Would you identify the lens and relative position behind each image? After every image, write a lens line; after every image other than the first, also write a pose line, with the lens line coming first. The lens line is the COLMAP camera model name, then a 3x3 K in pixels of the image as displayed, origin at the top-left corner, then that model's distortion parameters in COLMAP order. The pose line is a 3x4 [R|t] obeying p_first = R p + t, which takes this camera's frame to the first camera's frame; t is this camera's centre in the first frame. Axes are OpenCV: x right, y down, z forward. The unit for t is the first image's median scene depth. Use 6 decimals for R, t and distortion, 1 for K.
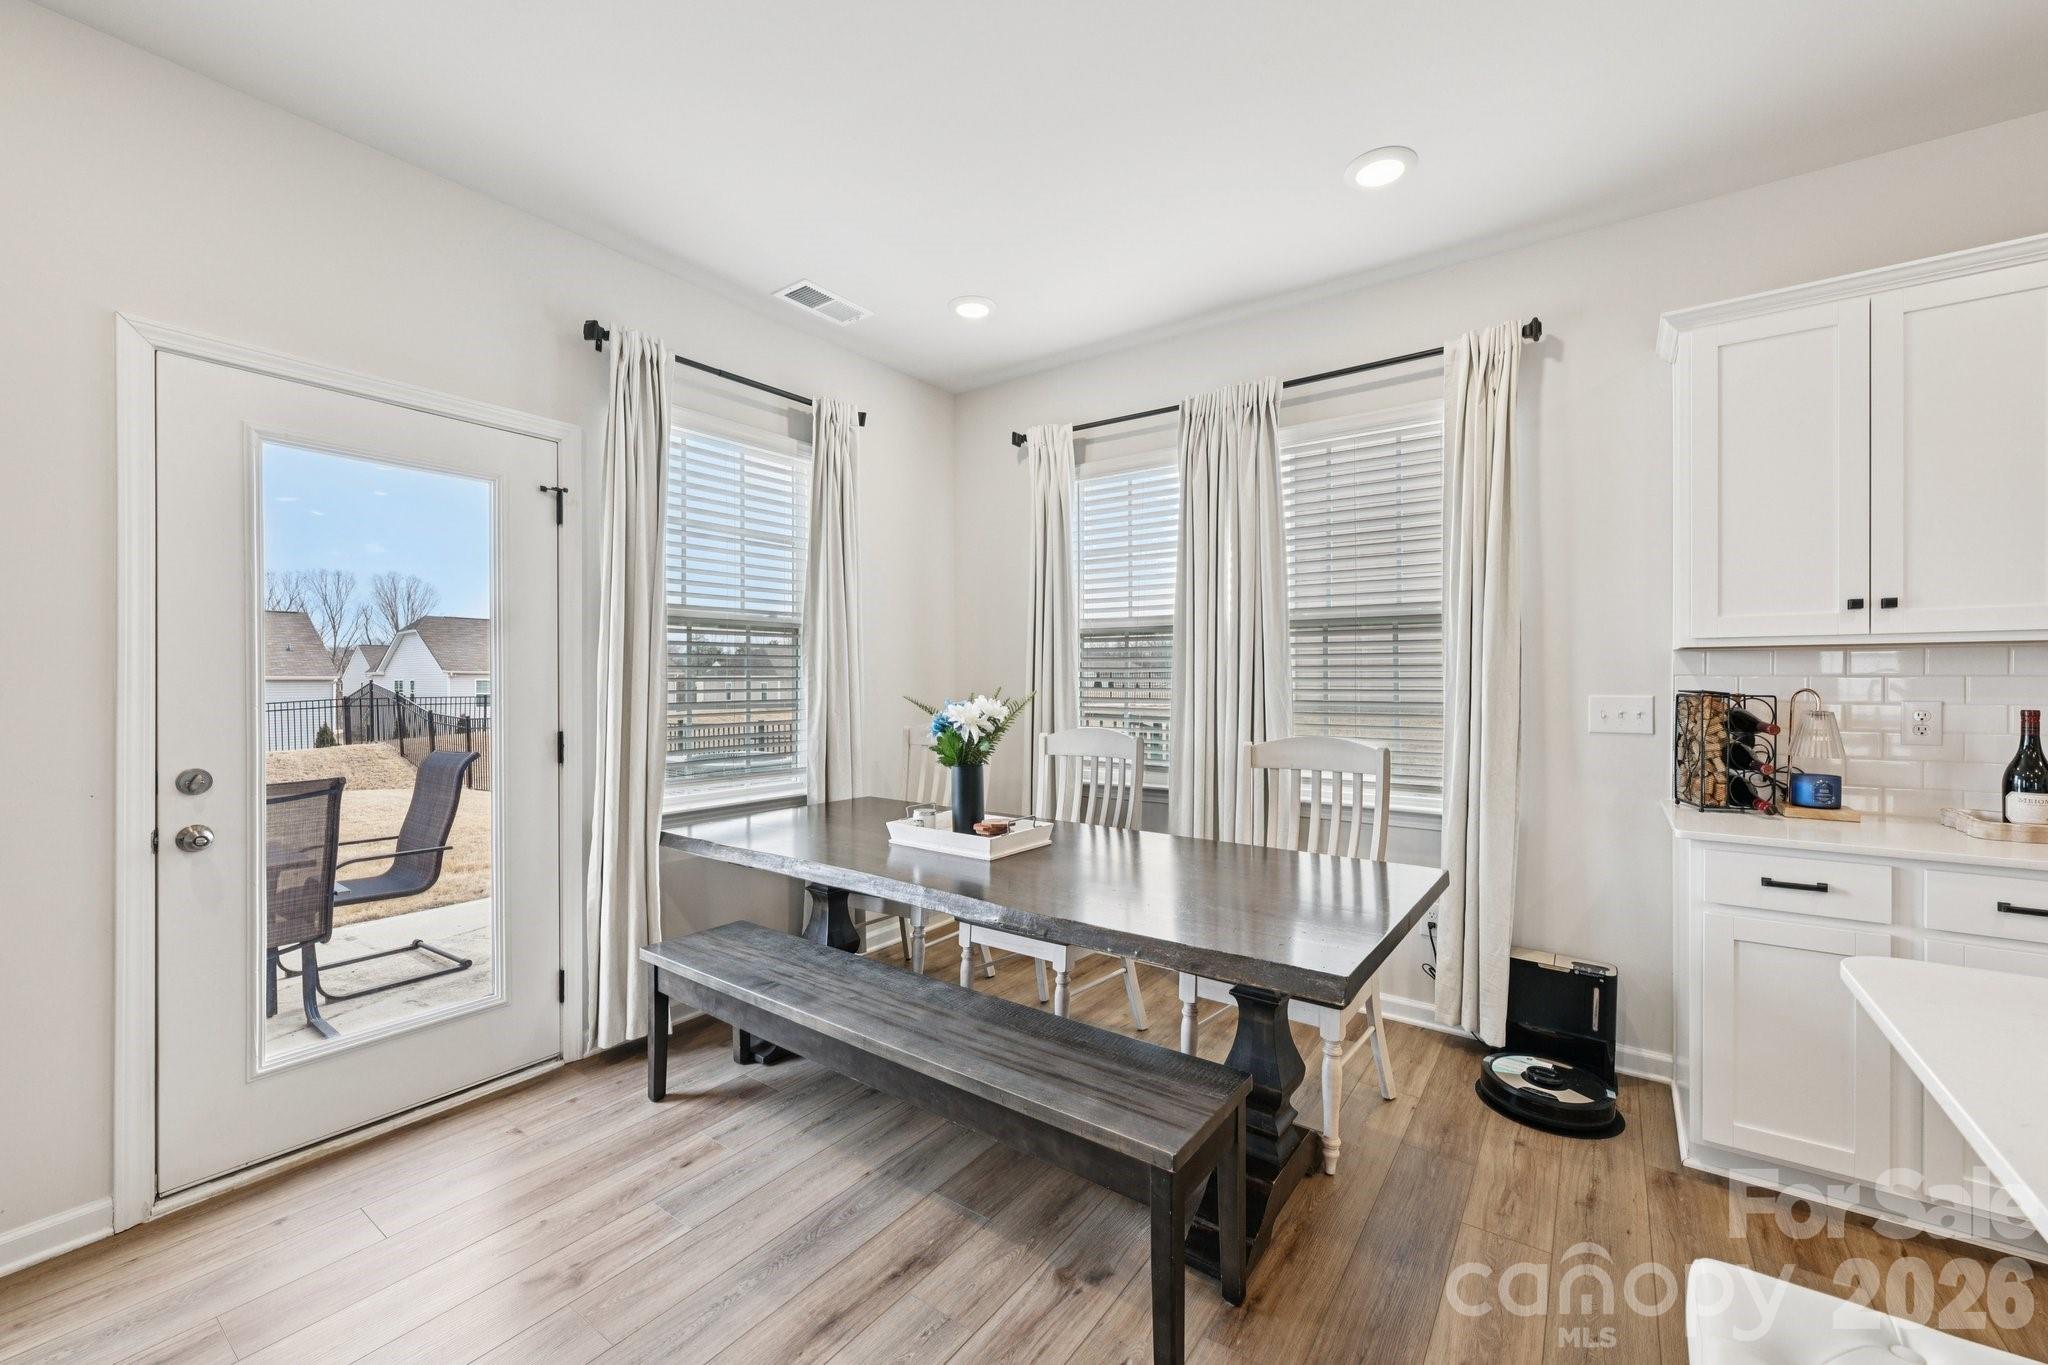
lens RADIAL K [[813.4, 0, 1029.7], [0, 813.4, 675.7], [0, 0, 1]] dist [0.000607, 0.000146]
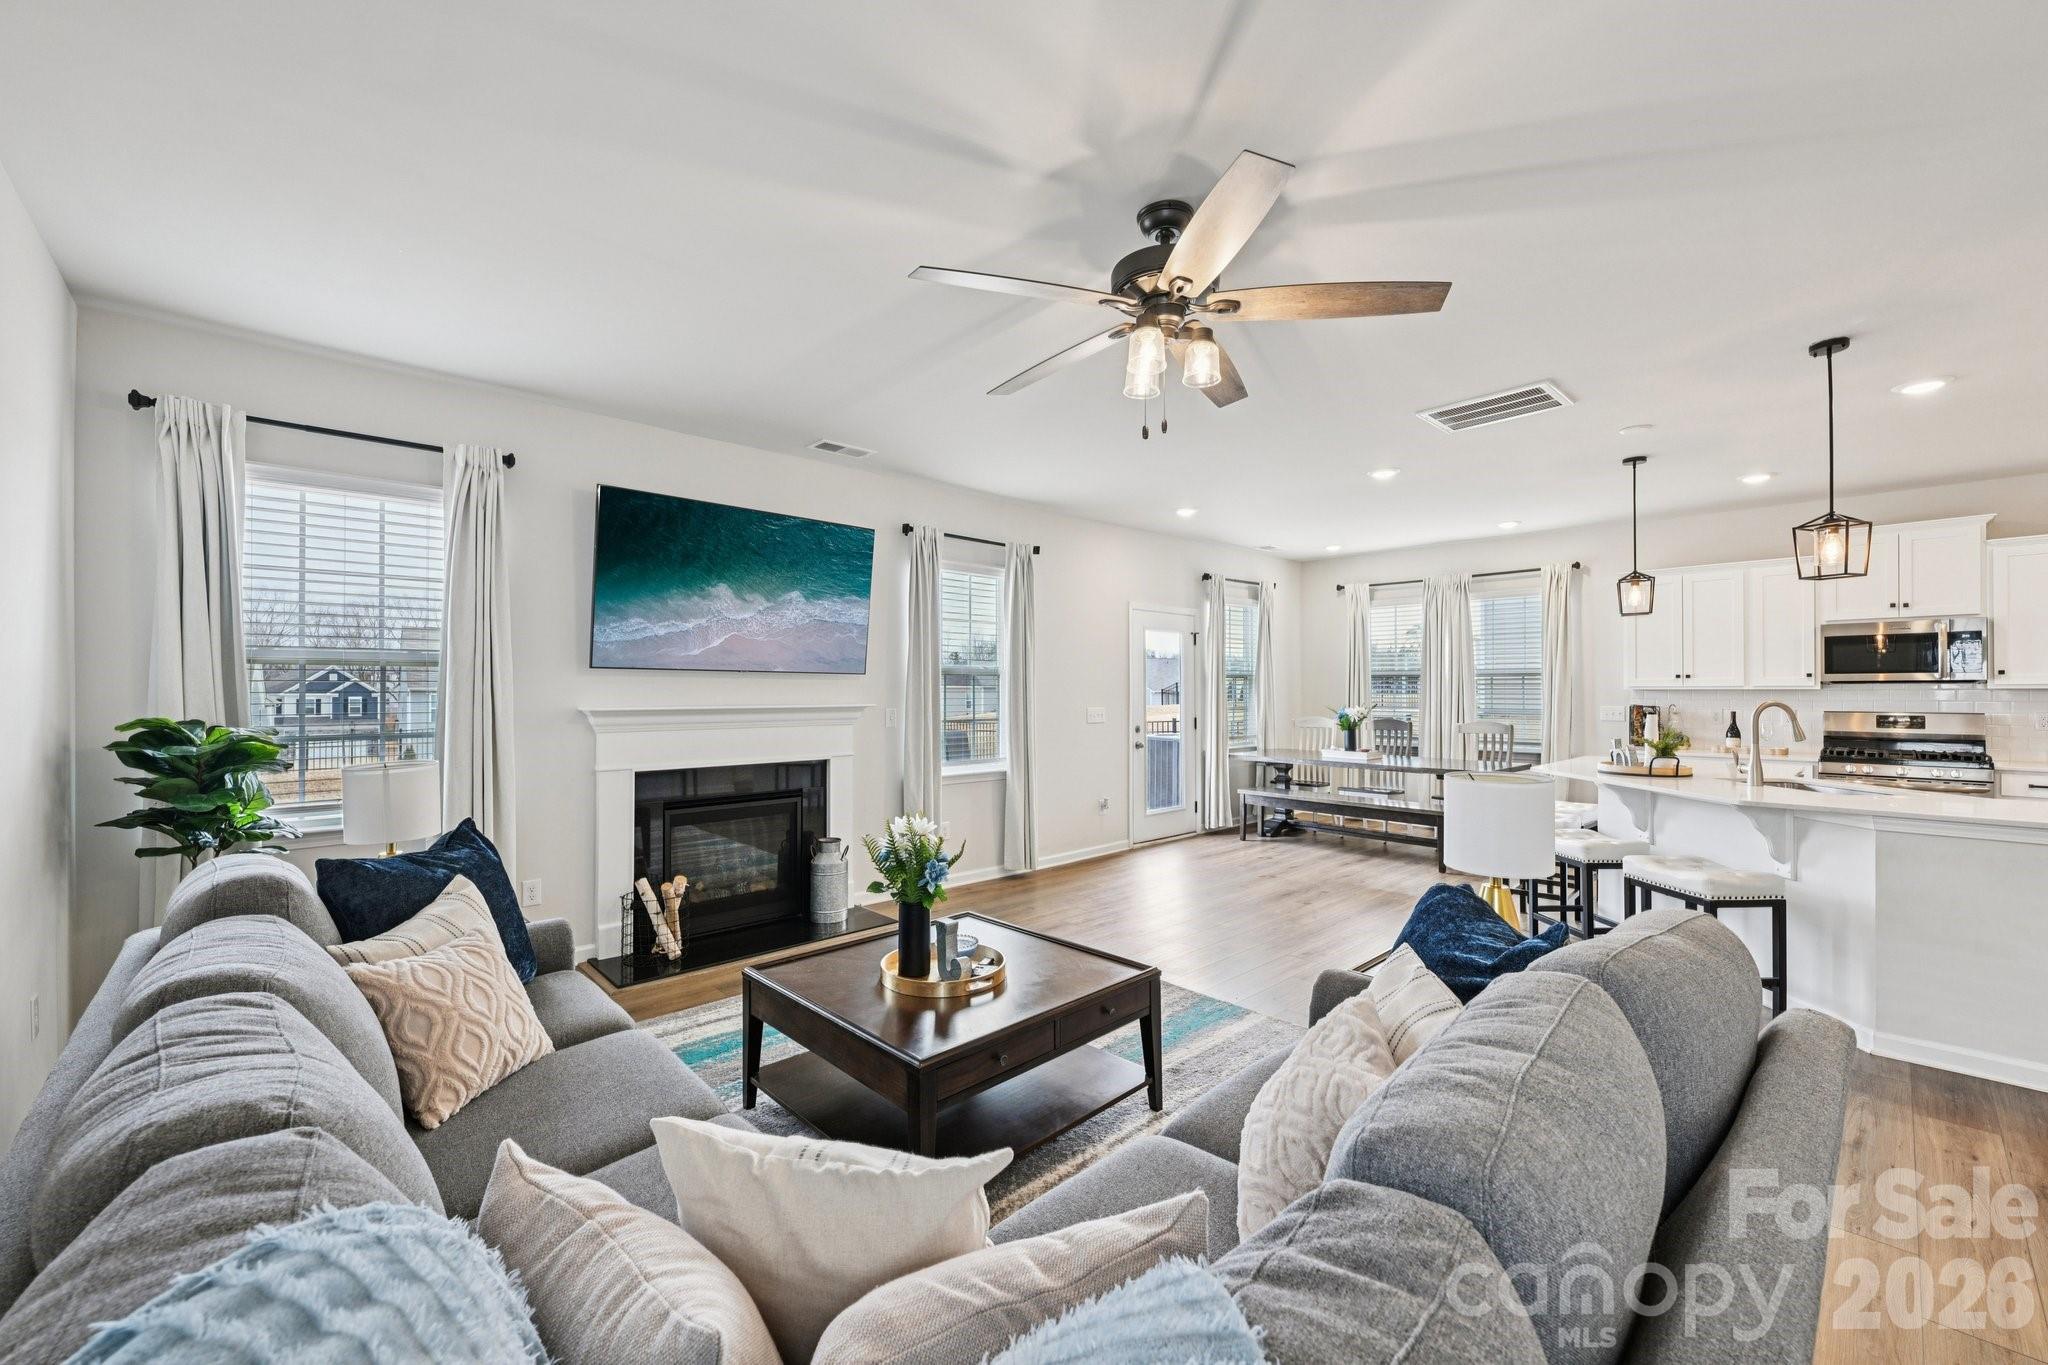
lens RADIAL K [[813.4, 0, 1033.1], [0, 813.4, 703.7], [0, 0, 1]] dist [0.000607, 0.000146]
pose [[0.980539, 0.002518, -0.196310, -0.567601], [0.002230, 0.999710, 0.023962, -0.050629], [0.196314, -0.023933, 0.980249, -1.889986]]
